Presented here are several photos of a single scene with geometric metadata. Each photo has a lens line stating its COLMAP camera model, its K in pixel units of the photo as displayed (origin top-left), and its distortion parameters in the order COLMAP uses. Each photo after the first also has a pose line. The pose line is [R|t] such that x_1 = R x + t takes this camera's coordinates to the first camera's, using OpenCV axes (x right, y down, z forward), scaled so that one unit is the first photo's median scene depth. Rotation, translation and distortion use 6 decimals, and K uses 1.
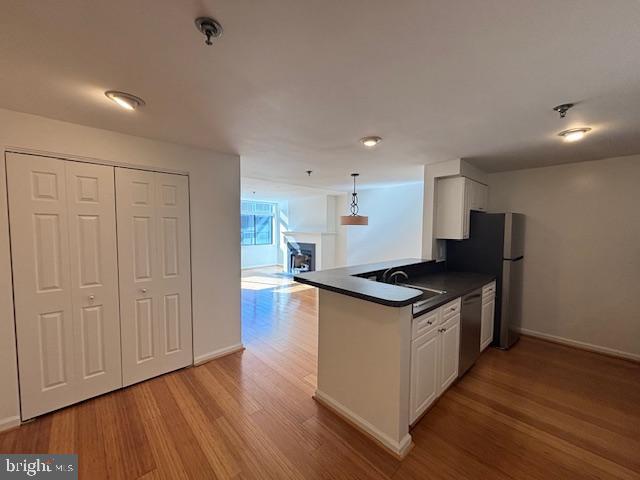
lens RADIAL K [[261.3, 0, 315.5], [0, 261.3, 241.4], [0, 0, 1]] dist [0.002532, -0.000715]
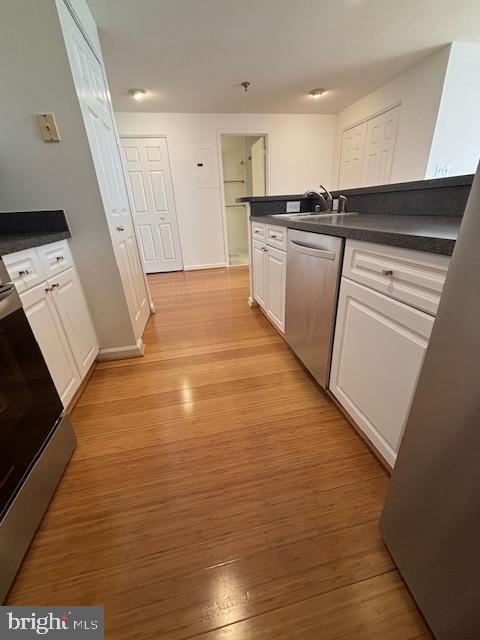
lens RADIAL K [[261.3, 0, 238.0], [0, 261.3, 319.6], [0, 0, 1]] dist [0.002532, -0.000715]
pose [[-0.521387, 0.358479, -0.774370, 0.395413], [0.001830, 0.907946, 0.419083, 0.043258], [0.853318, 0.217088, -0.474047, 0.402876]]
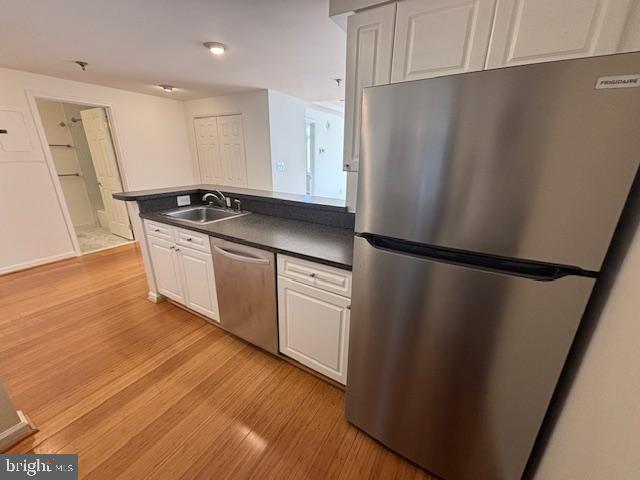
lens RADIAL K [[261.3, 0, 322.1], [0, 261.3, 240.7], [0, 0, 1]] dist [0.002532, -0.000715]
pose [[0.282569, 0.304330, -0.909691, 0.442311], [-0.064857, 0.952230, 0.298415, -0.012385], [0.957052, -0.025323, 0.288808, 0.350680]]
